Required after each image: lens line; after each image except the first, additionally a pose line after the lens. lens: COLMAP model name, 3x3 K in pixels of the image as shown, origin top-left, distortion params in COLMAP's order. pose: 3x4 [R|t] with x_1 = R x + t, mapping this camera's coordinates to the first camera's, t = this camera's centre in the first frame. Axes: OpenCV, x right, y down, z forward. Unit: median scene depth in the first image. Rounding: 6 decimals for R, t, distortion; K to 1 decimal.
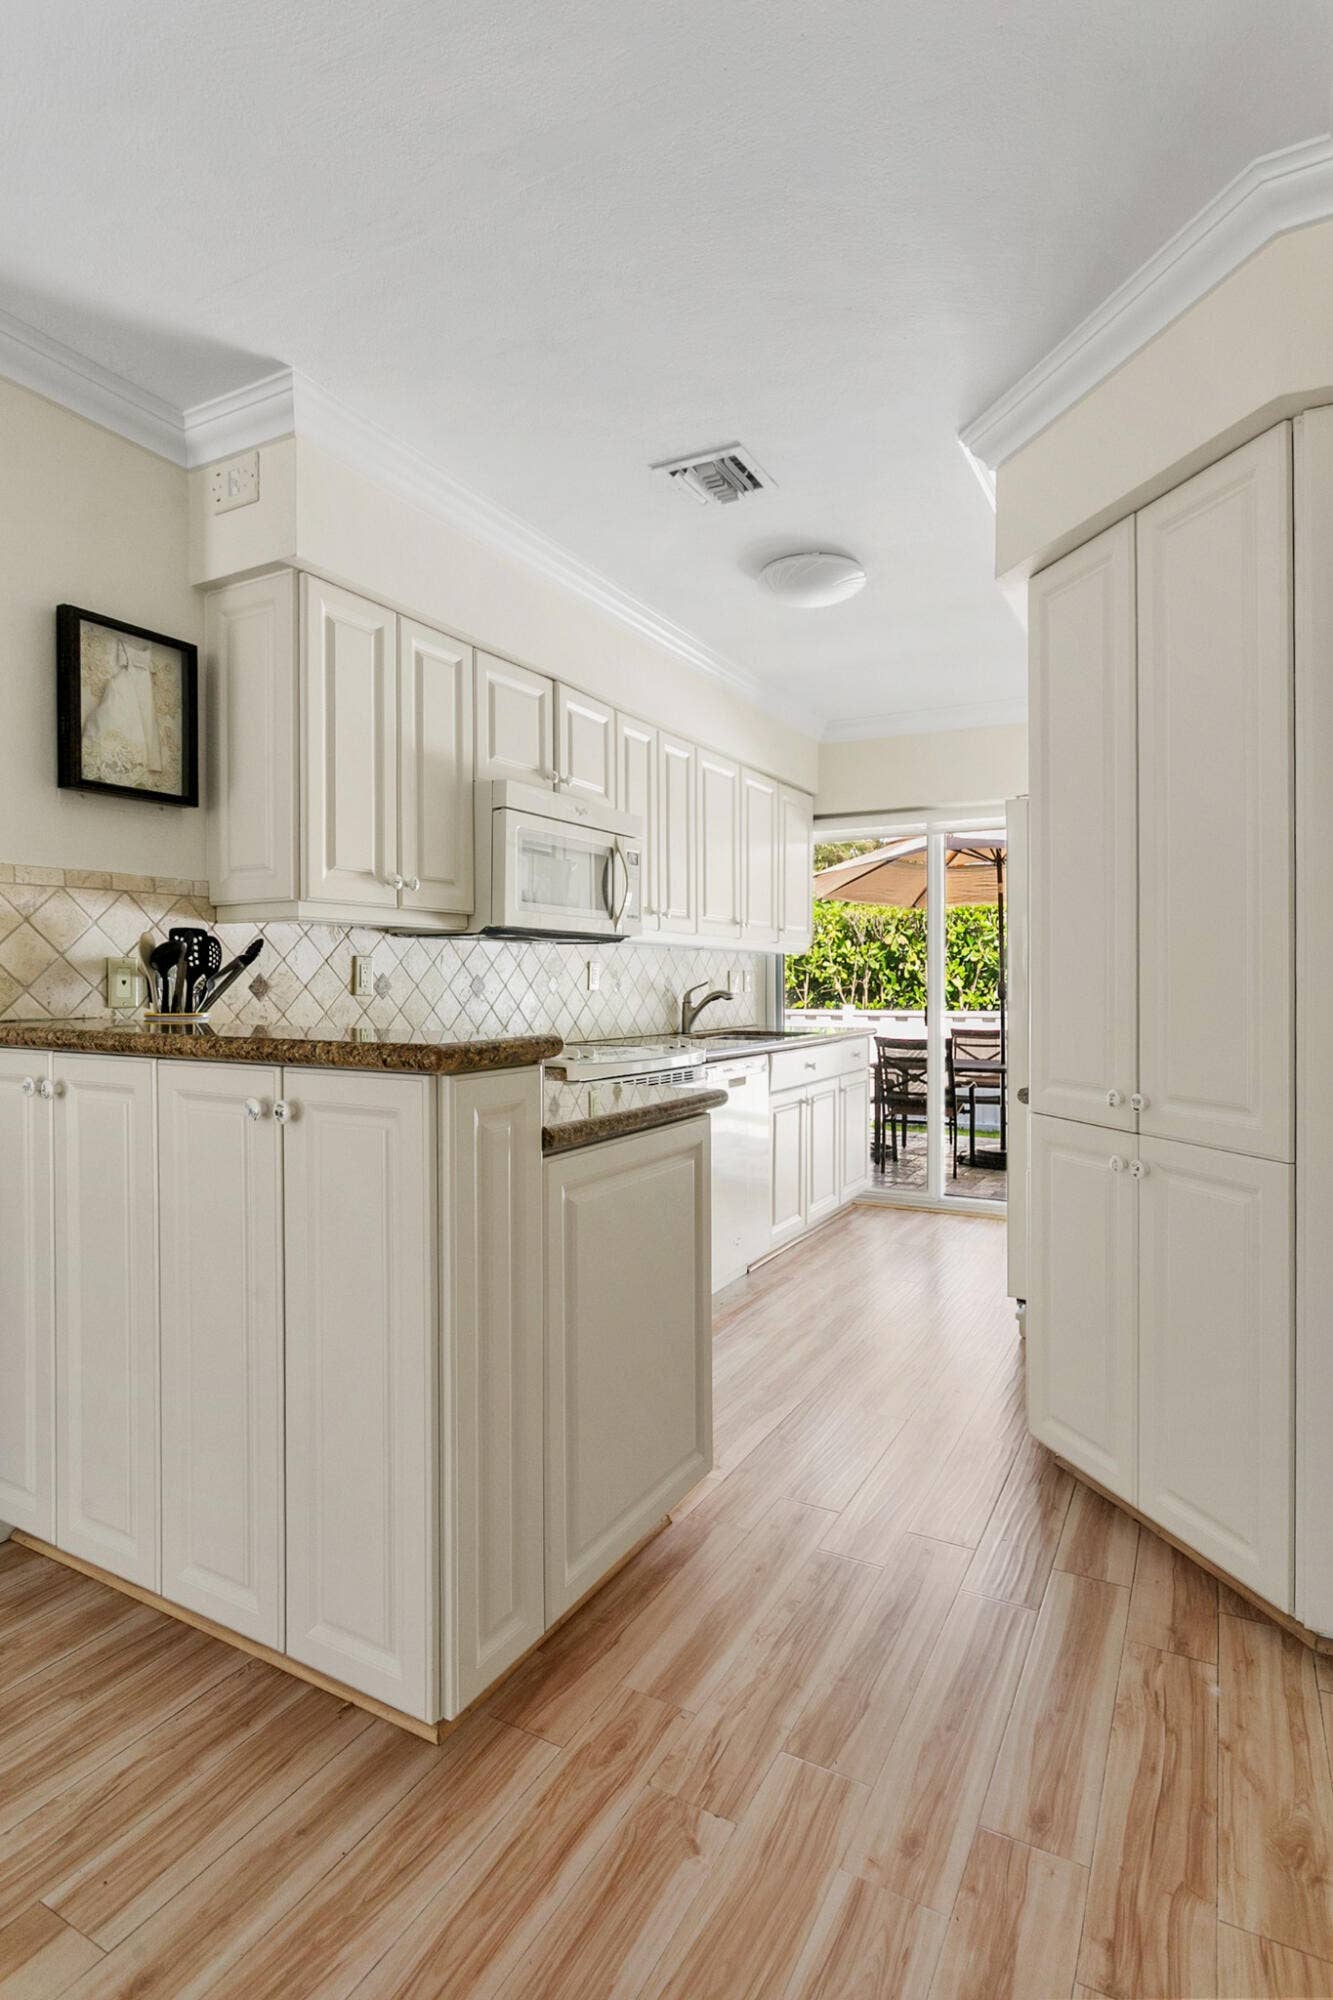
lens RADIAL K [[994.1, 0, 666.5], [0, 994.1, 1000.0], [0, 0, 1]] dist [-0.004720, -0.000144]
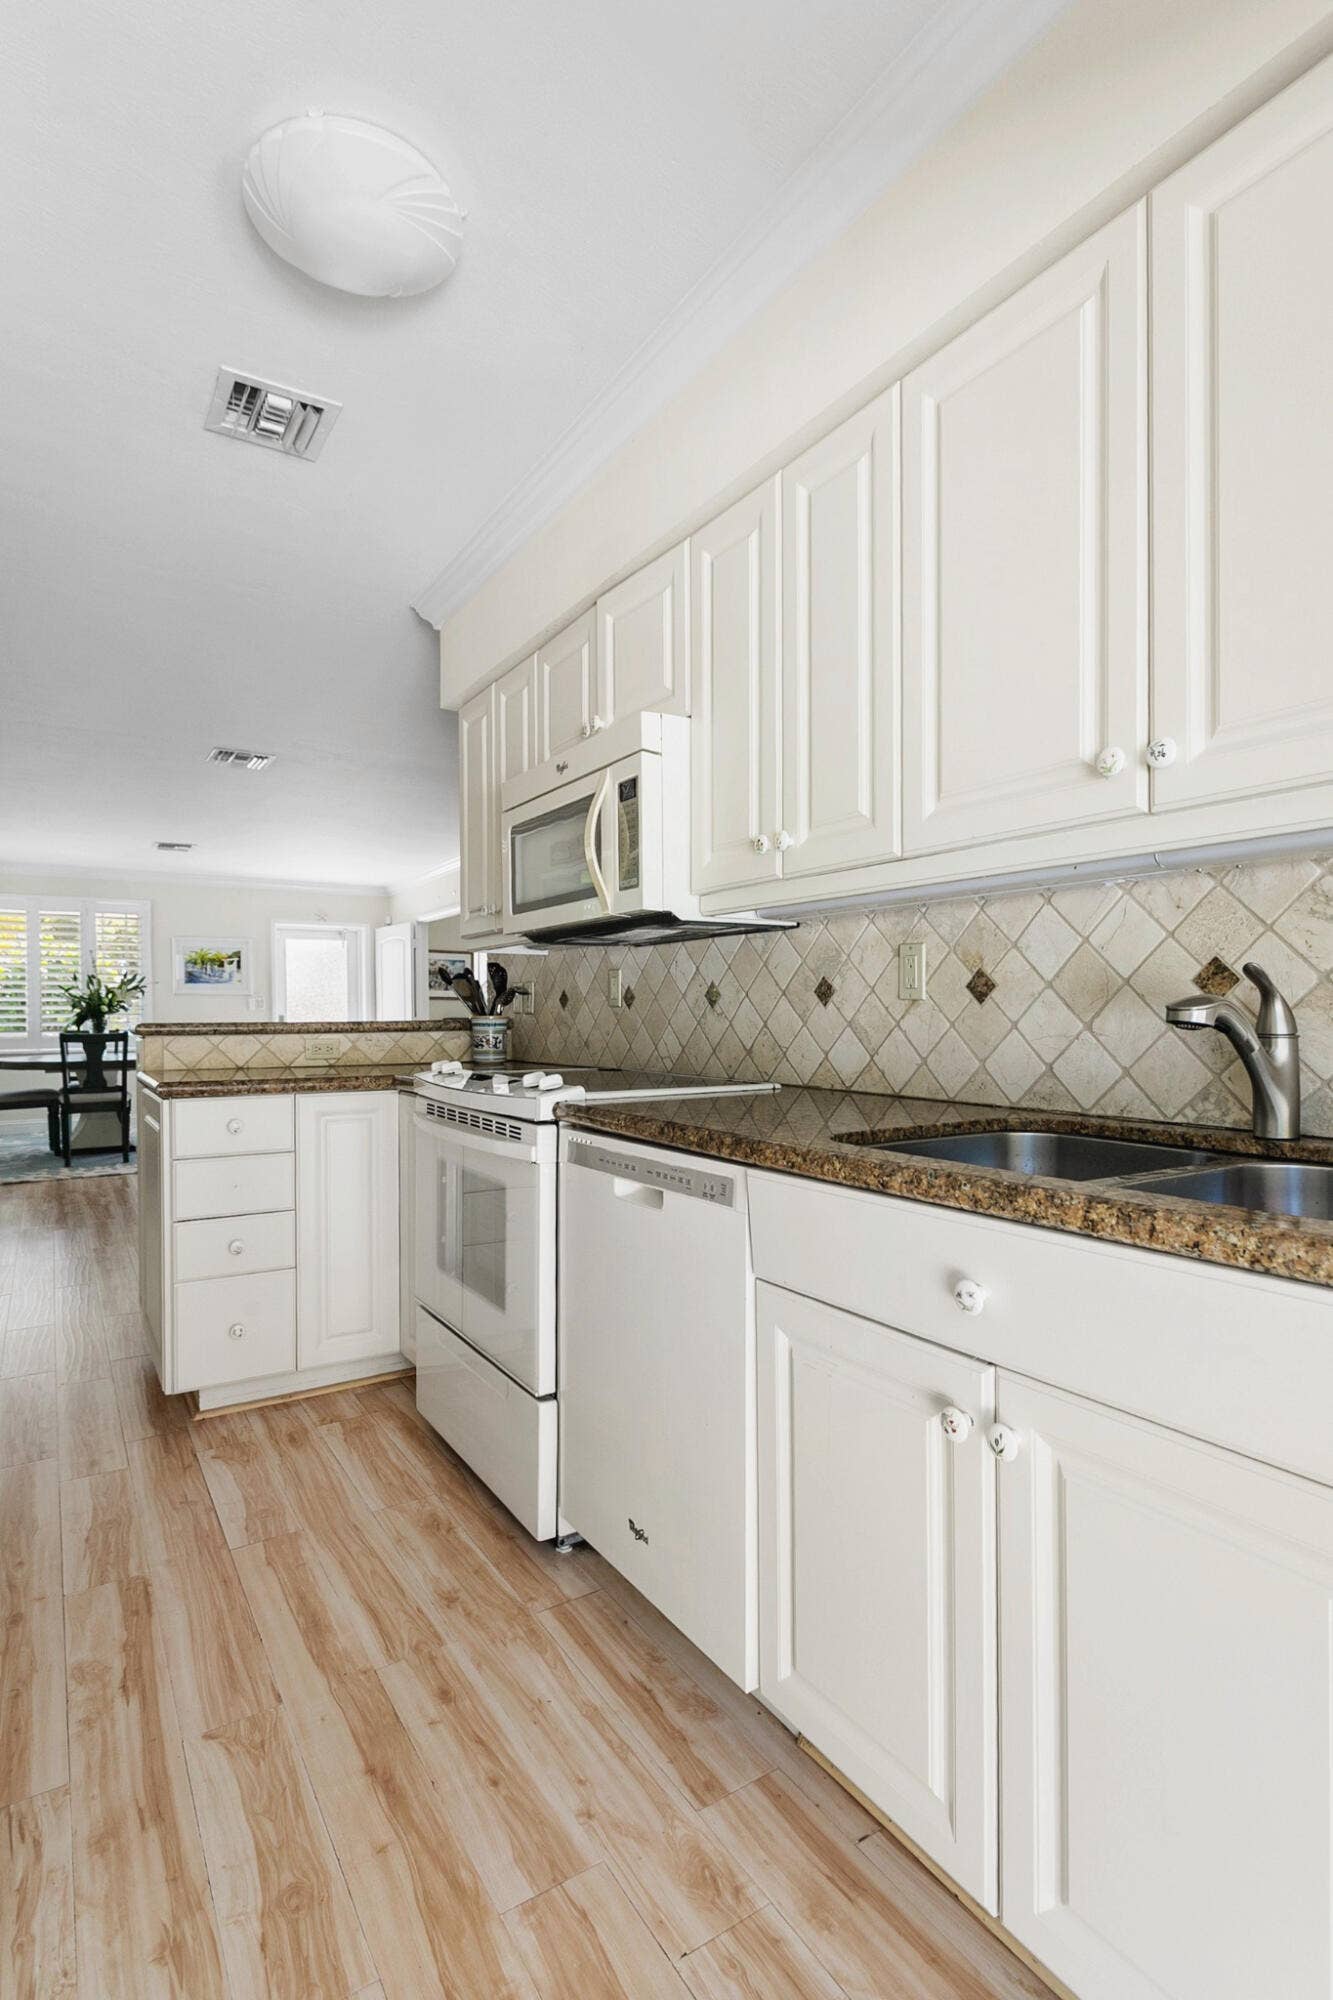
lens RADIAL K [[994.1, 0, 666.5], [0, 994.1, 1000.0], [0, 0, 1]] dist [-0.004720, -0.000144]
pose [[-0.480958, 0.001552, -0.876742, 0.491059], [-0.003002, 0.999990, 0.003417, -0.012534], [0.876738, 0.004276, -0.480949, 1.272360]]
